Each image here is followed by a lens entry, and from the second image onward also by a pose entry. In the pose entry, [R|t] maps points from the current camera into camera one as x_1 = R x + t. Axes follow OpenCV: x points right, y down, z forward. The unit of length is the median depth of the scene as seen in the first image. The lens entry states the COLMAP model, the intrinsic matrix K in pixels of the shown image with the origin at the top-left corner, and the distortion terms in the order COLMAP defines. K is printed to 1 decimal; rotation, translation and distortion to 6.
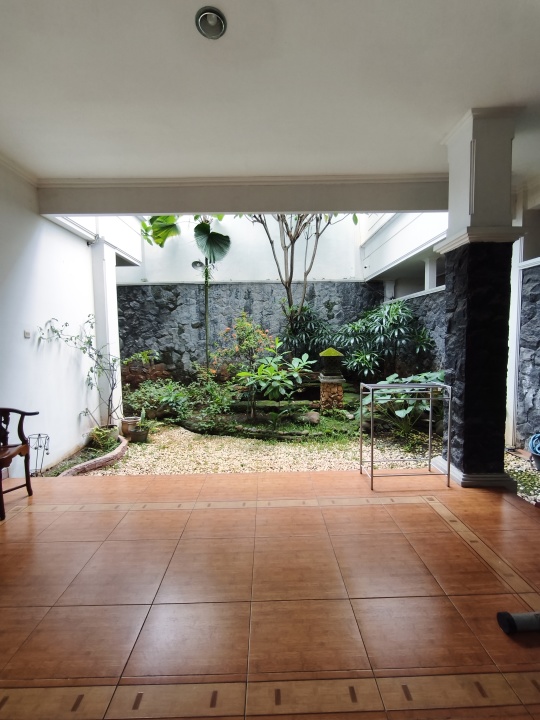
lens RADIAL K [[308.5, 0, 270.0], [0, 308.5, 360.0], [0, 0, 1]] dist [-0.012924, -0.000112]
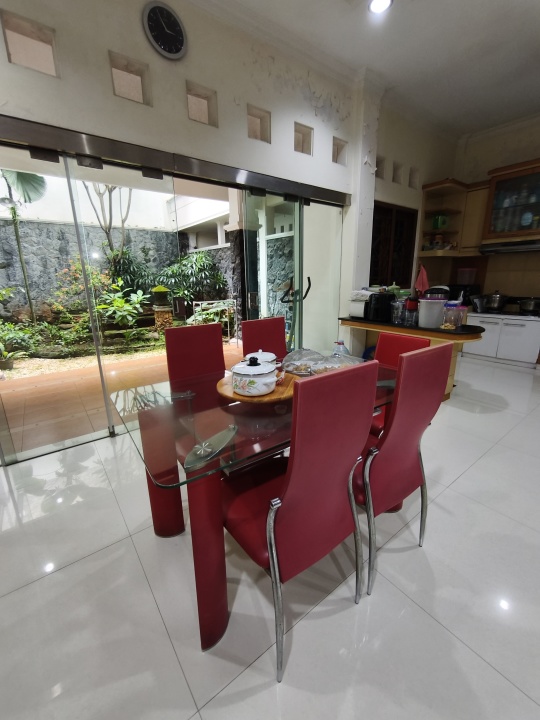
lens RADIAL K [[302.4, 0, 270.0], [0, 302.4, 360.0], [0, 0, 1]] dist [-0.000818, 0.000185]
pose [[0.807866, -0.150189, 0.569909, -0.204252], [0.043990, 0.979654, 0.195813, 0.039607], [-0.587722, -0.133120, 0.798036, -0.372456]]
